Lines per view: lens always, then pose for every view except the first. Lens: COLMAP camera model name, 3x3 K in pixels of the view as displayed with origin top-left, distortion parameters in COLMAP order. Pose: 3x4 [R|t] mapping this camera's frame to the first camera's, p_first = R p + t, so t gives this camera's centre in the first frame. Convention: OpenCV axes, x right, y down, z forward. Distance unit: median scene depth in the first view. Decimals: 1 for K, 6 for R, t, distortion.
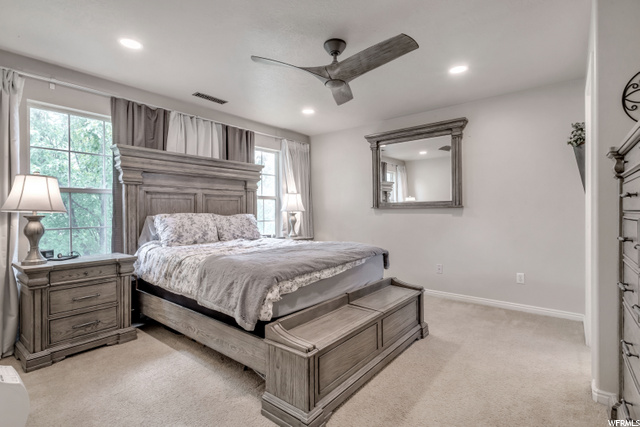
lens RADIAL K [[300.8, 0, 320.0], [0, 300.8, 213.5], [0, 0, 1]] dist [0.001143, -0.000242]
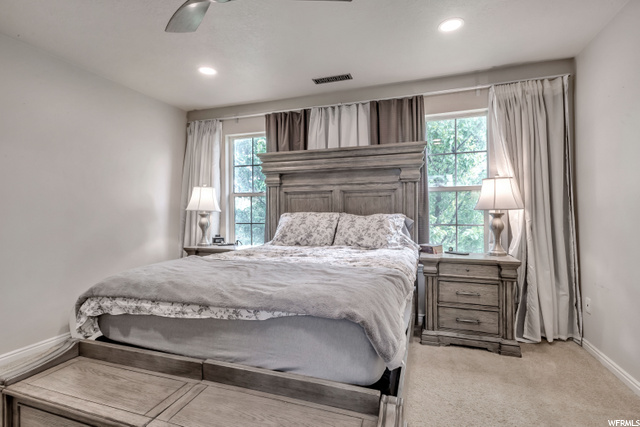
lens RADIAL K [[314.3, 0, 318.7], [0, 314.3, 206.0], [0, 0, 1]] dist [0.000547, -0.000419]
pose [[0.339369, -0.017423, -0.940492, 0.468278], [-0.004725, 0.999784, -0.020226, -0.001895], [0.940642, 0.011308, 0.339213, 0.672733]]
